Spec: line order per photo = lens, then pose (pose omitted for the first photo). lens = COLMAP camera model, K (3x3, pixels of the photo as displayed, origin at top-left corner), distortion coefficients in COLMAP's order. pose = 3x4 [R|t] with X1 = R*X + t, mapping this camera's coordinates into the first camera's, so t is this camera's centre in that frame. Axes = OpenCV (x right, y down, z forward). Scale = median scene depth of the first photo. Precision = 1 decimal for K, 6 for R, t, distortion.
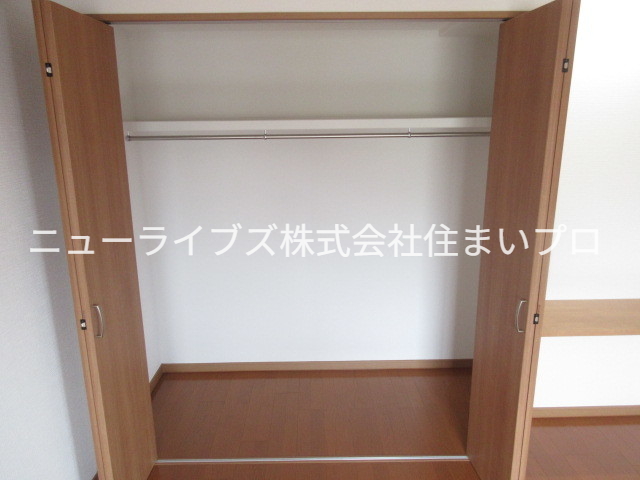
lens RADIAL K [[474.6, 0, 318.7], [0, 474.6, 245.0], [0, 0, 1]] dist [0.020104, -0.001424]
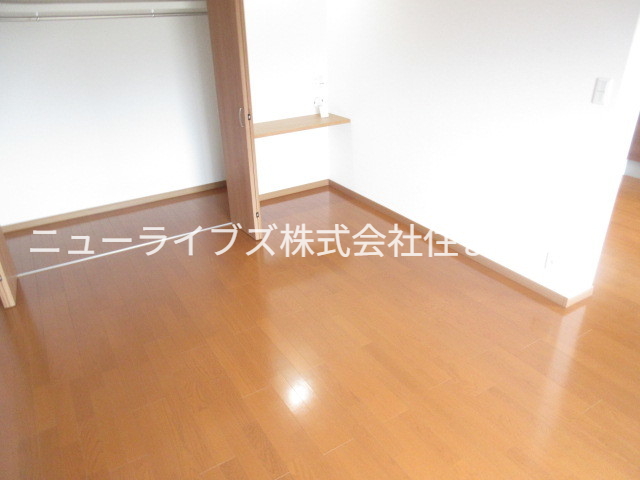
lens RADIAL K [[474.6, 0, 322.7], [0, 474.6, 237.5], [0, 0, 1]] dist [0.020104, -0.001424]
pose [[0.853530, -0.235682, 0.464695, -0.227288], [0.135179, 0.961477, 0.239349, 0.157003], [-0.503204, -0.141475, 0.852509, -0.654093]]
